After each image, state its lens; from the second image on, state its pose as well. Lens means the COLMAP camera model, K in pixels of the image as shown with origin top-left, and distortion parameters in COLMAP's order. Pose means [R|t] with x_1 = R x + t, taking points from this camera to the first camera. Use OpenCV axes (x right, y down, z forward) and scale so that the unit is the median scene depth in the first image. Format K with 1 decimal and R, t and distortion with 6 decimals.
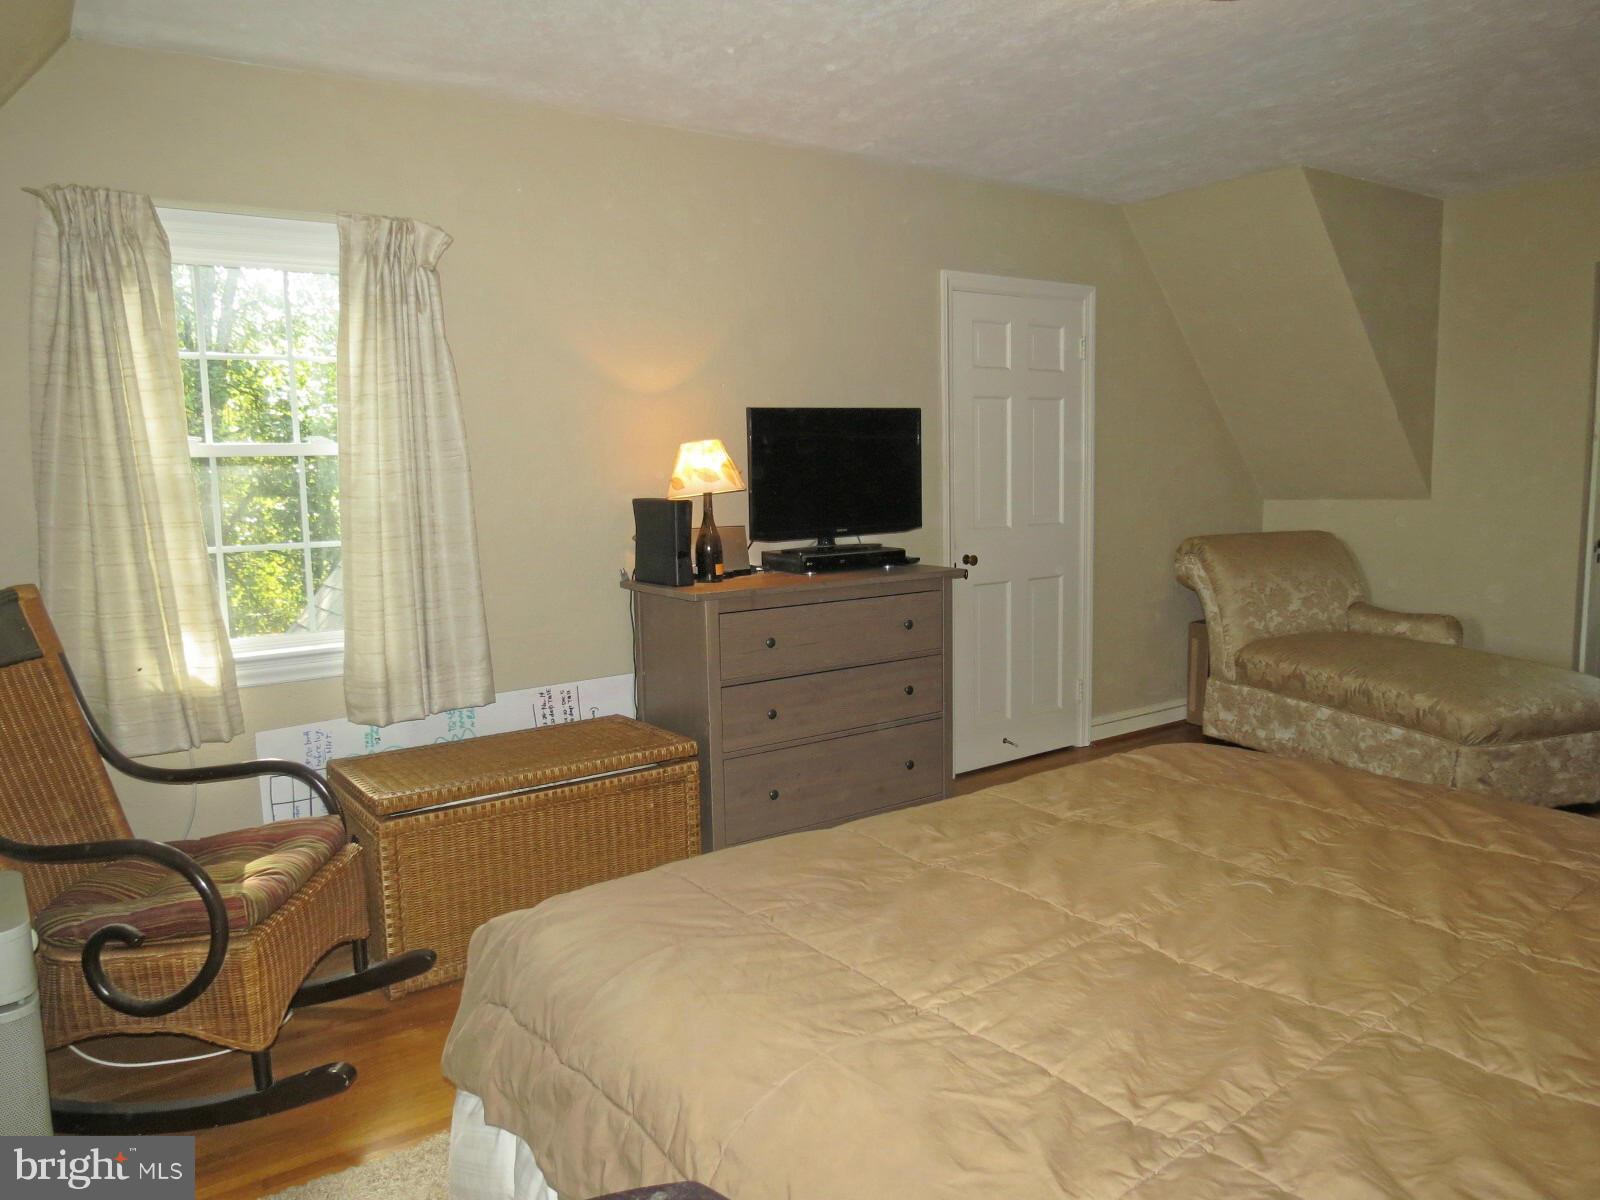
lens RADIAL K [[1130.4, 0, 796.2], [0, 1130.4, 607.5], [0, 0, 1]] dist [-0.042130, 0.017260]
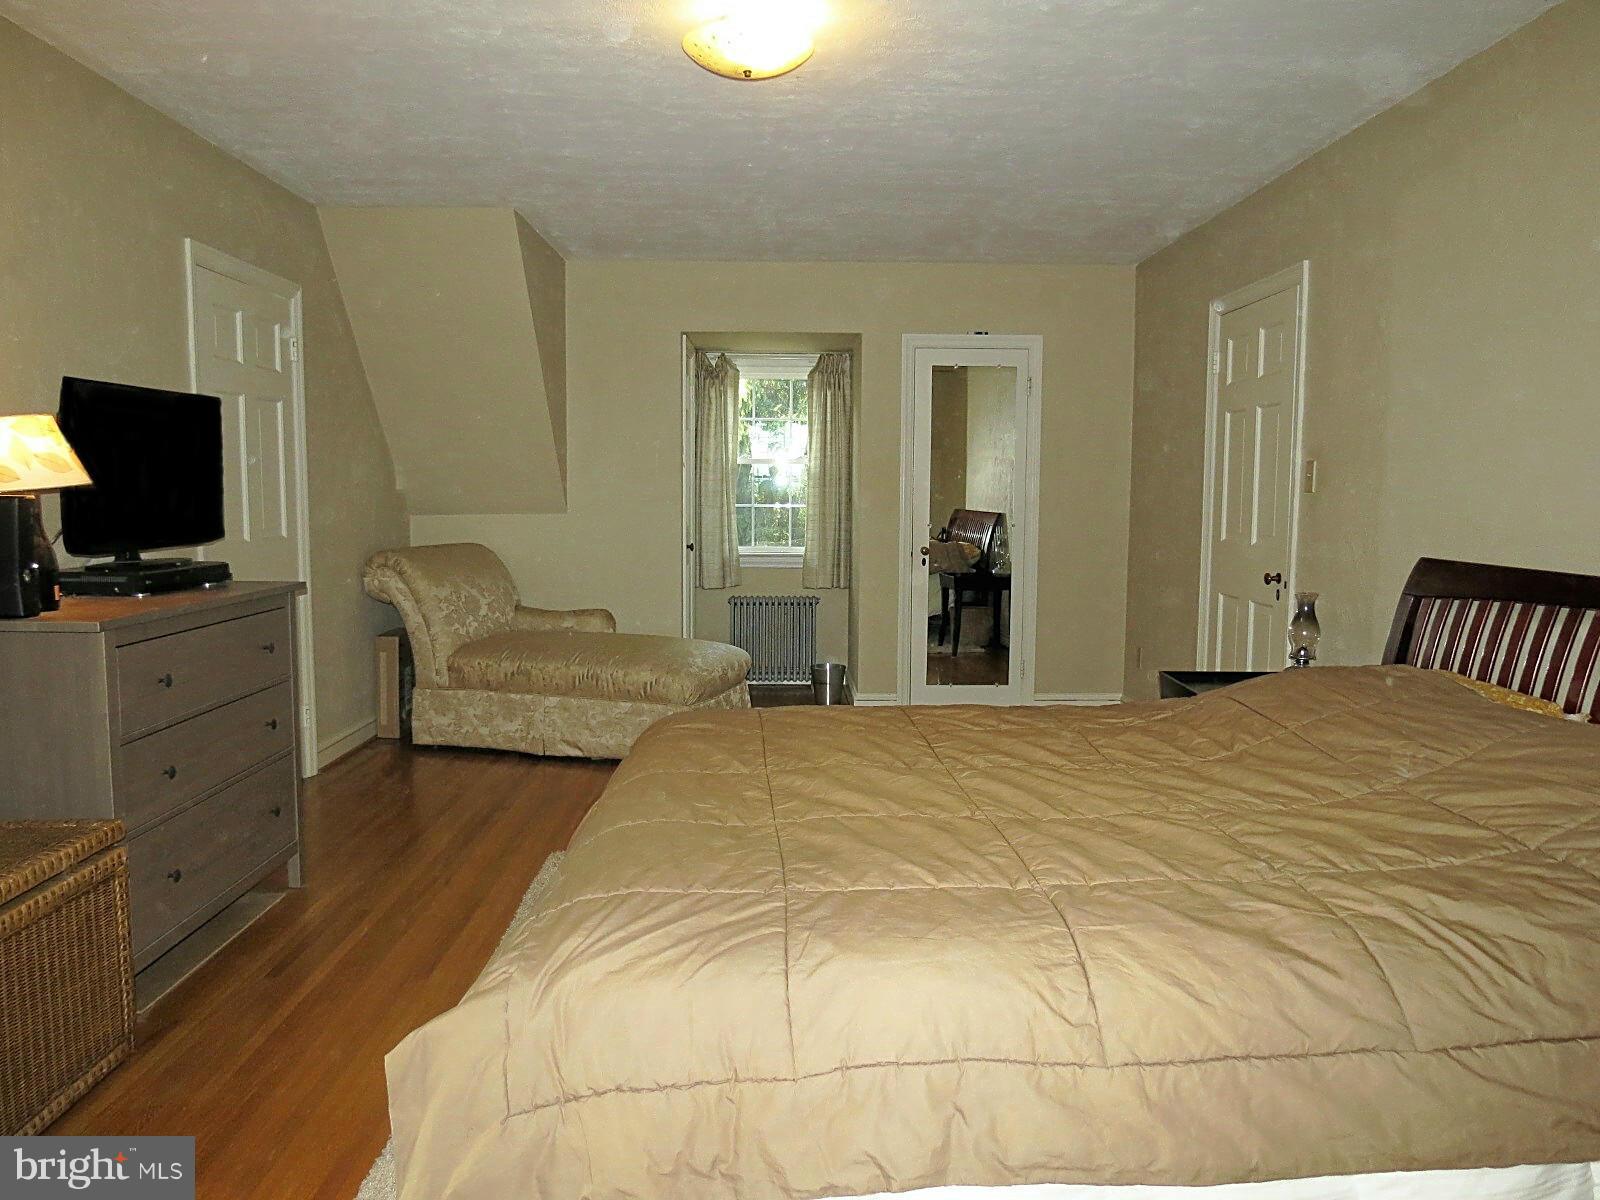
lens RADIAL K [[1130.4, 0, 796.9], [0, 1130.4, 601.4], [0, 0, 1]] dist [-0.042130, 0.017260]
pose [[0.555596, -0.055601, 0.829591, -0.324611], [0.084639, 0.996361, 0.010093, 0.004236], [-0.827133, 0.064608, 0.558280, 0.160696]]
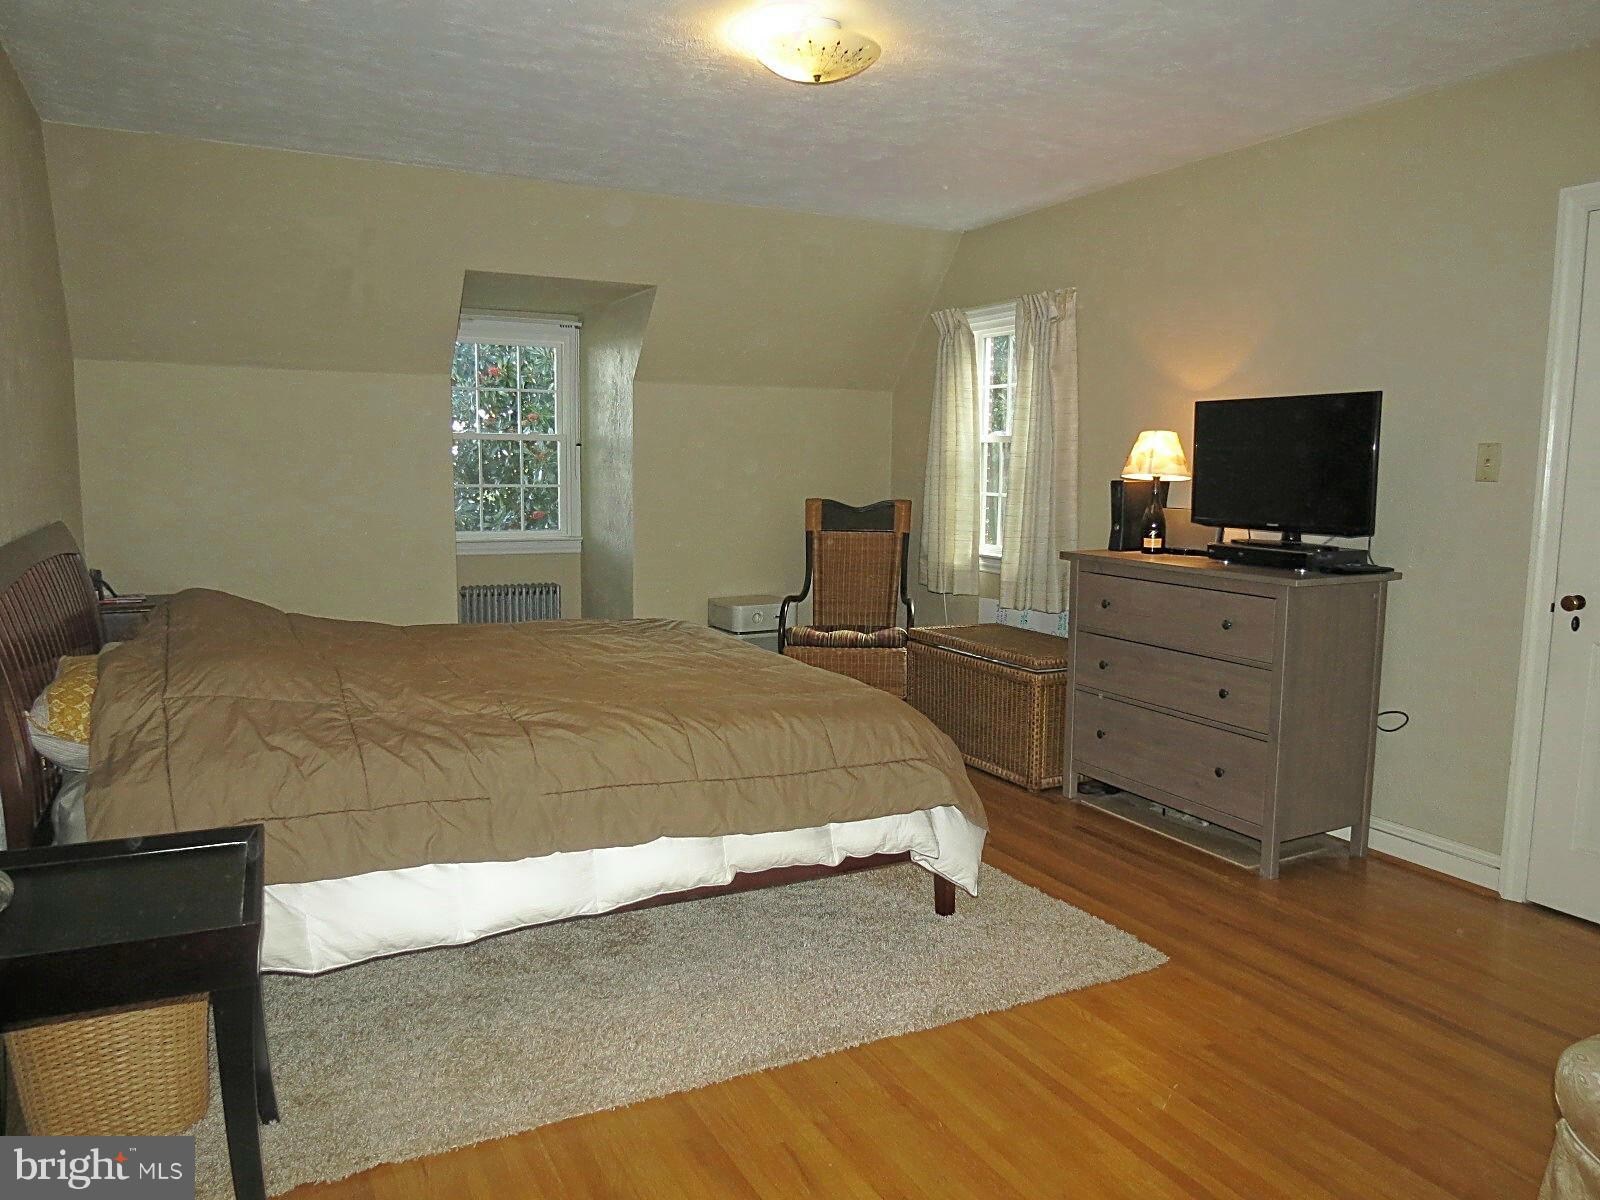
lens RADIAL K [[1130.4, 0, 799.2], [0, 1130.4, 594.9], [0, 0, 1]] dist [-0.042130, 0.017260]
pose [[-0.180377, 0.132260, -0.974665, 0.913113], [-0.128343, 0.979282, 0.156638, -0.093774], [0.975188, 0.153345, -0.159665, 0.669490]]
